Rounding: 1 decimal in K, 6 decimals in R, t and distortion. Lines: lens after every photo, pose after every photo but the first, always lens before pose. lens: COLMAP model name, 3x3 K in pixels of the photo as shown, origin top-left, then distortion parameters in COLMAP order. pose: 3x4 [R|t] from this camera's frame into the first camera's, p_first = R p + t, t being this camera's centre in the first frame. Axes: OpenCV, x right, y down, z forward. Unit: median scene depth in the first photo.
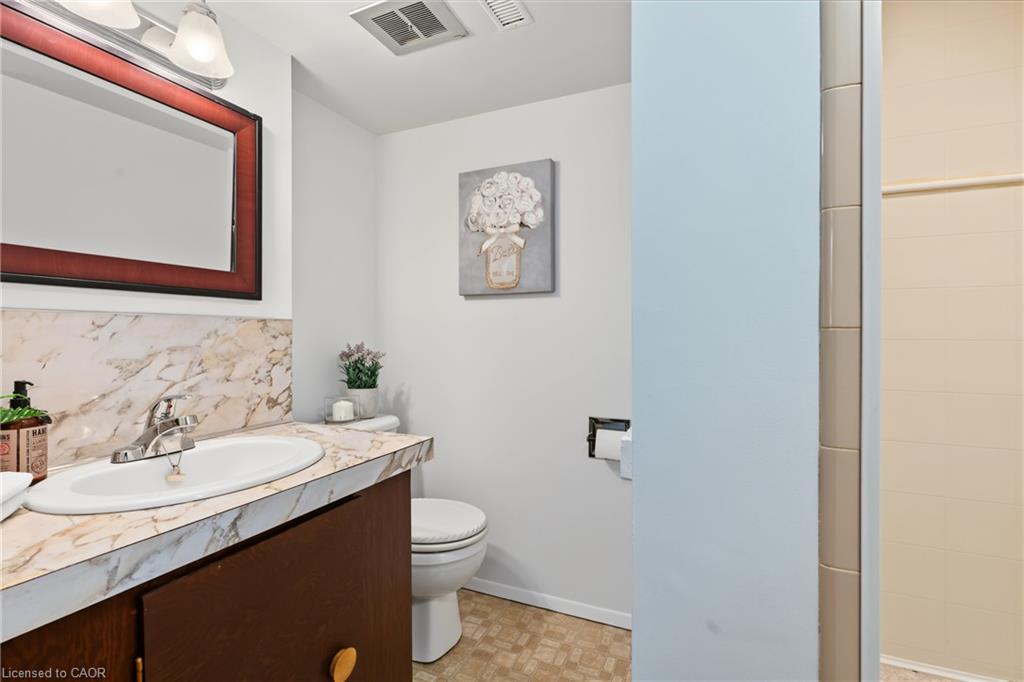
lens RADIAL K [[460.7, 0, 513.7], [0, 460.7, 337.4], [0, 0, 1]] dist [0.002093, 0.000805]
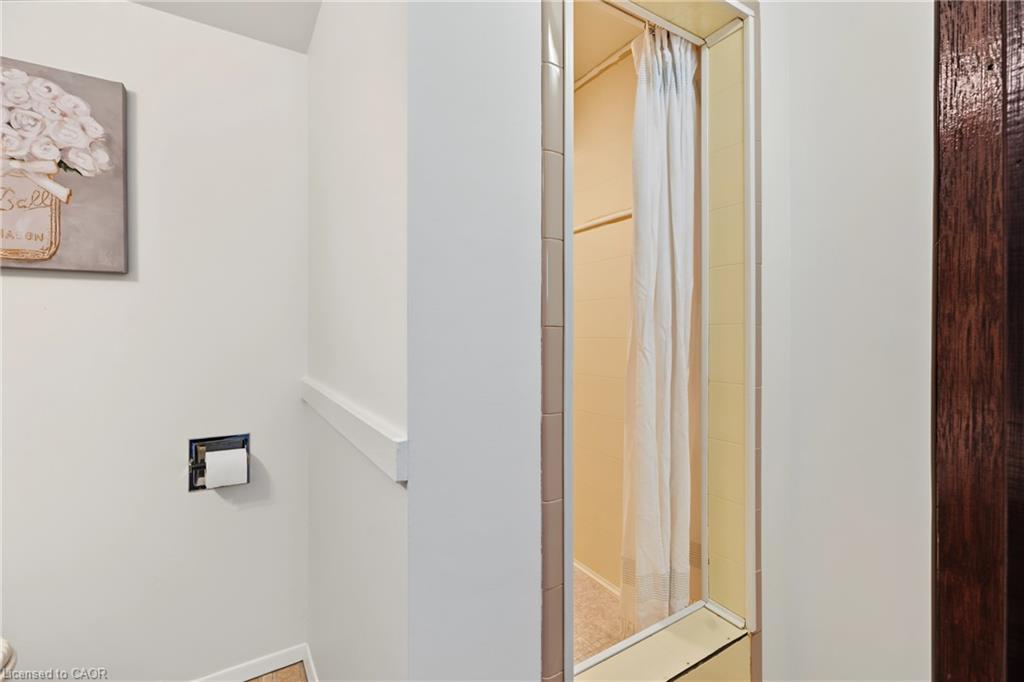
lens RADIAL K [[460.7, 0, 513.8], [0, 460.7, 337.4], [0, 0, 1]] dist [0.002093, 0.000805]
pose [[0.561780, -0.008367, 0.827244, -0.167841], [0.009203, 0.999950, 0.003864, 0.001976], [-0.827235, 0.005443, 0.561829, 0.107976]]
